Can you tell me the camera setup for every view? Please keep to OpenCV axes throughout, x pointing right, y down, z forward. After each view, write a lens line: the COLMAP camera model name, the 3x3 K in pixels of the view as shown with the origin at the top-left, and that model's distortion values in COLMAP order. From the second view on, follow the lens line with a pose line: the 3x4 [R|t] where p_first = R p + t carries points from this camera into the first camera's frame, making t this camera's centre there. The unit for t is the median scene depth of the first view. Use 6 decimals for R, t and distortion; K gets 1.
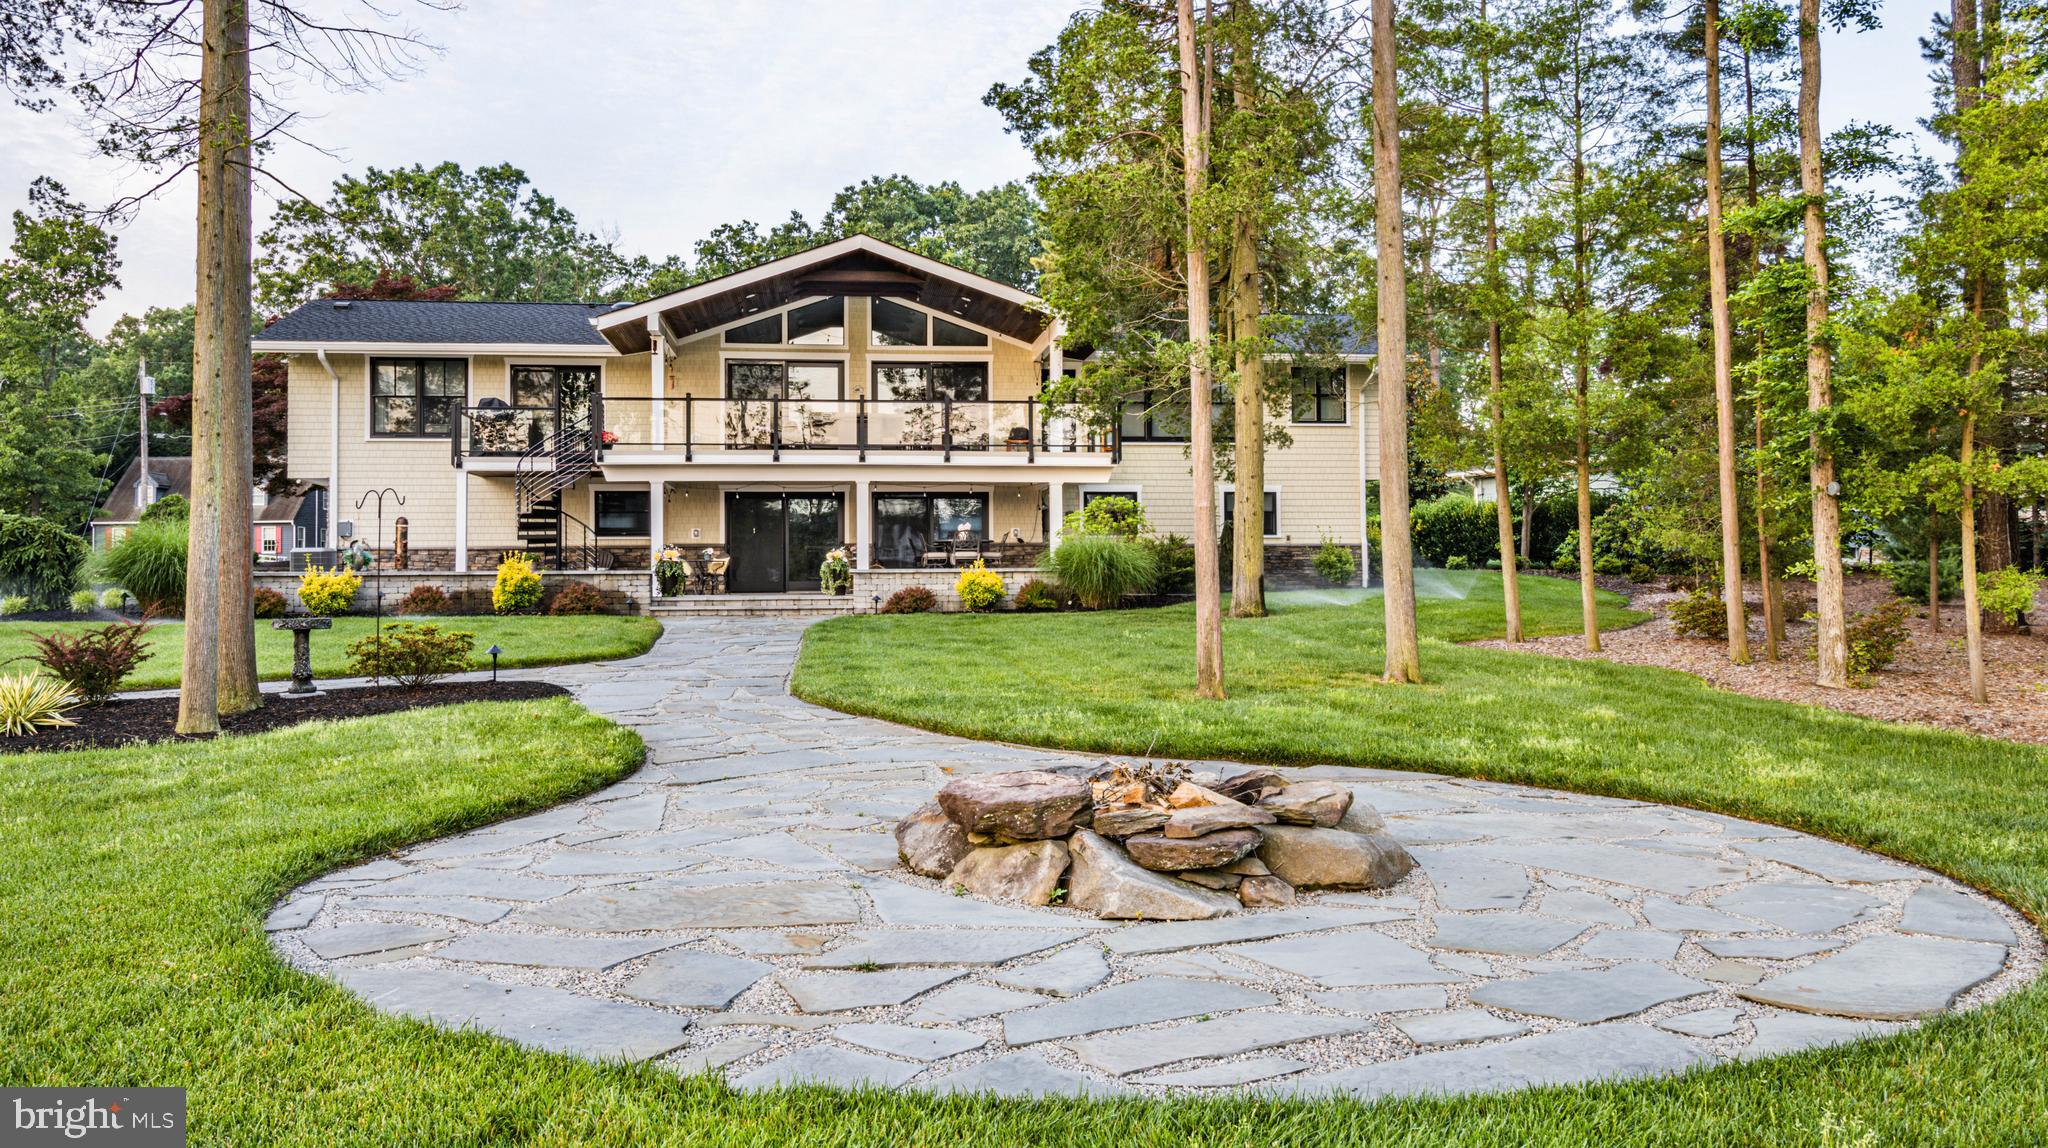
lens RADIAL K [[1602.4, 0, 1036.6], [0, 1602.4, 553.9], [0, 0, 1]] dist [0.017518, 0.002323]
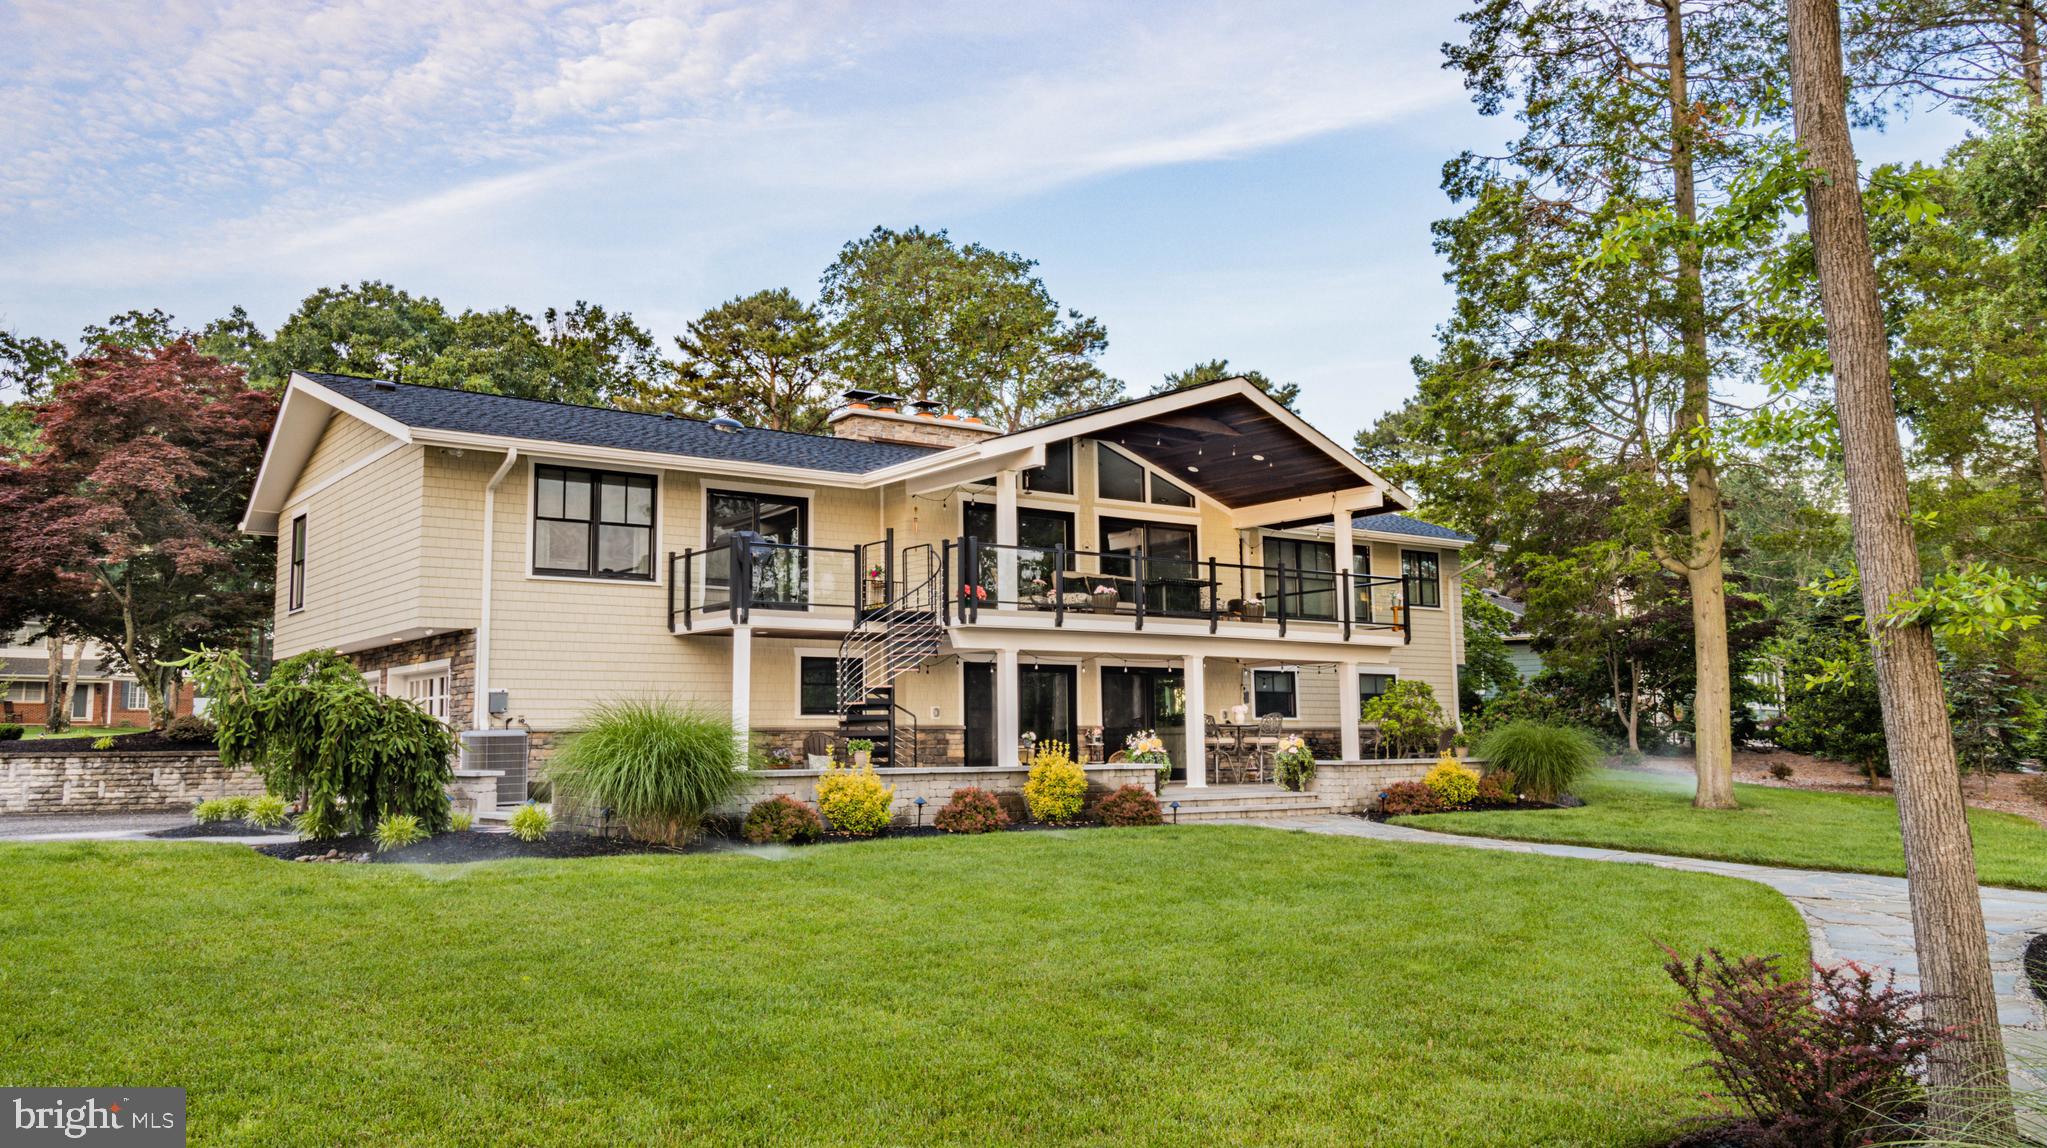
lens RADIAL K [[1601.6, 0, 1036.1], [0, 1601.6, 553.9], [0, 0, 1]] dist [0.017518, 0.002323]
pose [[0.859135, 0.057763, 0.508478, -0.691725], [-0.004179, 0.994368, -0.105900, -0.008334], [-0.511732, 0.088857, 0.854538, 0.327302]]
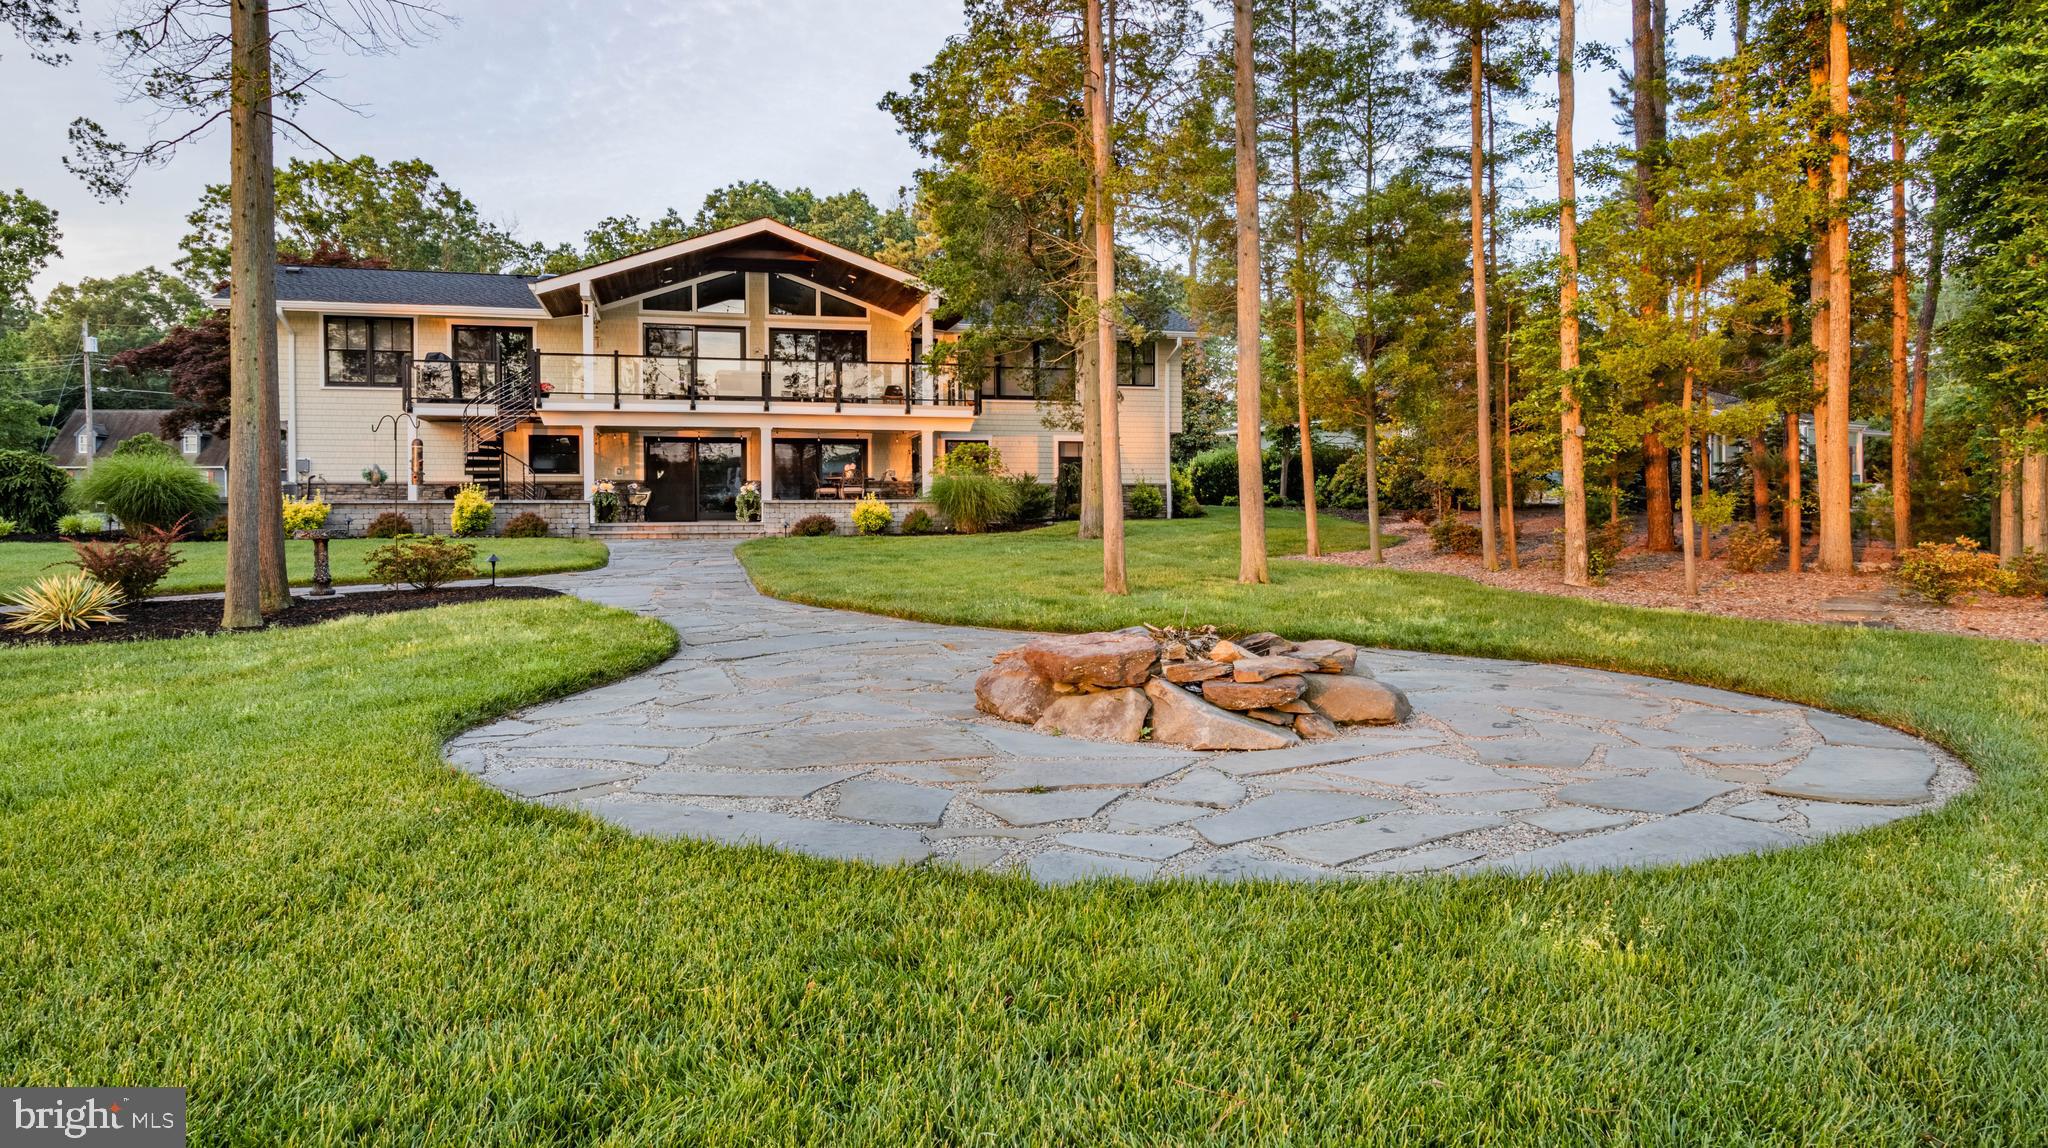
lens RADIAL K [[1292.6, 0, 1024.1], [0, 1292.6, 551.8], [0, 0, 1]] dist [0.009026, -0.002719]
pose [[0.991862, -0.002012, 0.127301, -0.044948], [-0.002898, 0.999259, 0.038376, 0.010476], [-0.127284, -0.038433, 0.991121, 0.019332]]
